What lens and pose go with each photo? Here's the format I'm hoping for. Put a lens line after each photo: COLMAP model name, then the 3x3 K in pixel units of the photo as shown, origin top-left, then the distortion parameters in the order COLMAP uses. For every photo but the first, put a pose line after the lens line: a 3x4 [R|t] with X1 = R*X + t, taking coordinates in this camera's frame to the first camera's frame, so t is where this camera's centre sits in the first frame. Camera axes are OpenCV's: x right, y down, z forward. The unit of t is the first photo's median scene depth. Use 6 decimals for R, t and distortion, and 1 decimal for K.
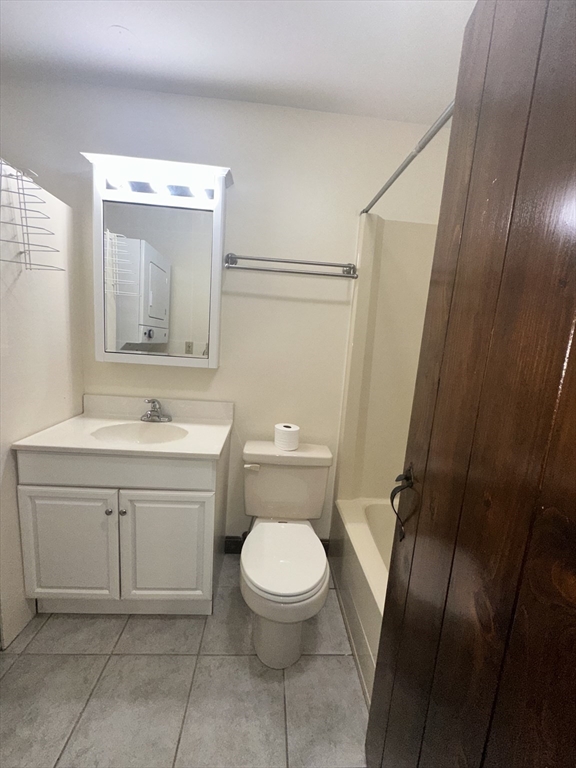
lens RADIAL K [[305.0, 0, 288.0], [0, 305.0, 384.0], [0, 0, 1]] dist [-0.001247, -0.000198]
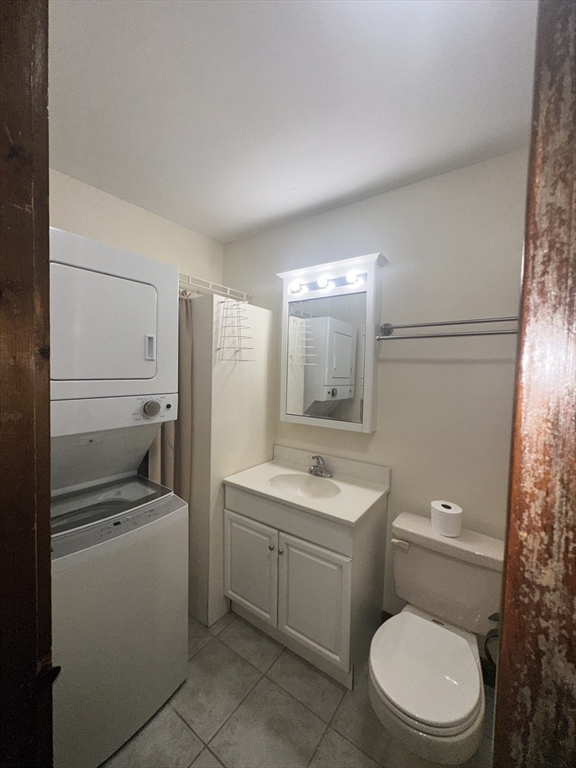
lens RADIAL K [[310.9, 0, 288.0], [0, 310.9, 384.0], [0, 0, 1]] dist [0.000541, 0.000353]
pose [[0.775912, -0.022587, -0.630437, 0.233554], [-0.059842, 0.992217, -0.109199, -0.090345], [0.627996, 0.122455, 0.768521, -0.010243]]
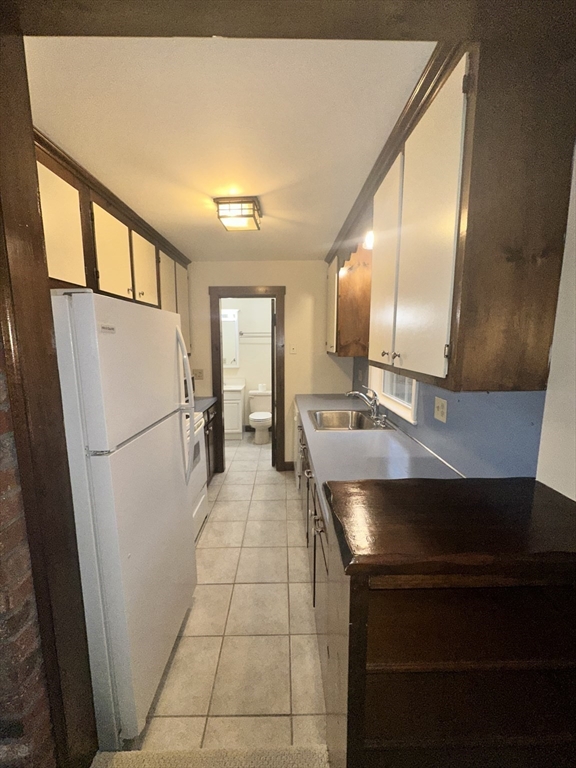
lens RADIAL K [[310.9, 0, 288.0], [0, 310.9, 384.0], [0, 0, 1]] dist [0.000541, 0.000353]
pose [[0.996274, -0.065619, -0.055969, 0.479220], [0.065510, 0.997845, -0.003784, 0.180820], [0.056096, 0.000104, 0.998425, -2.377120]]
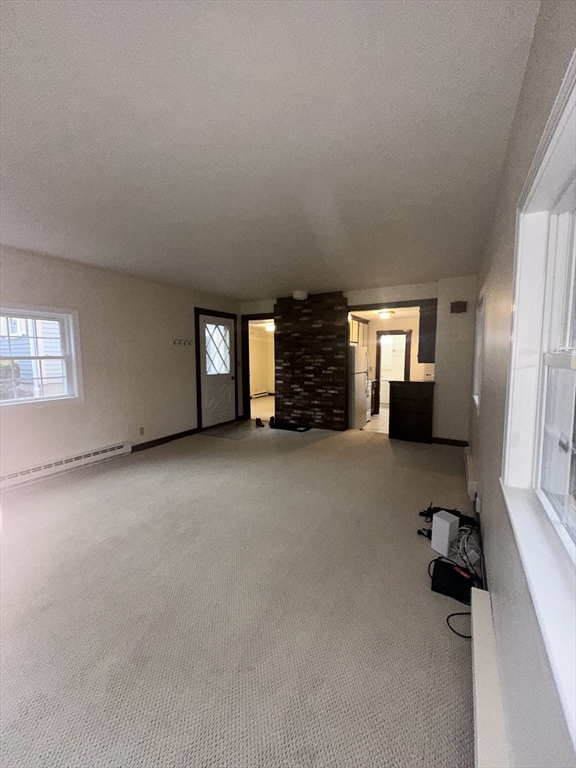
lens RADIAL K [[310.9, 0, 288.0], [0, 310.9, 384.0], [0, 0, 1]] dist [0.000541, 0.000353]
pose [[0.848841, -0.029539, -0.527822, 1.160582], [-0.016178, 0.996519, -0.081787, 0.686729], [0.528400, 0.077963, 0.845408, -4.801774]]
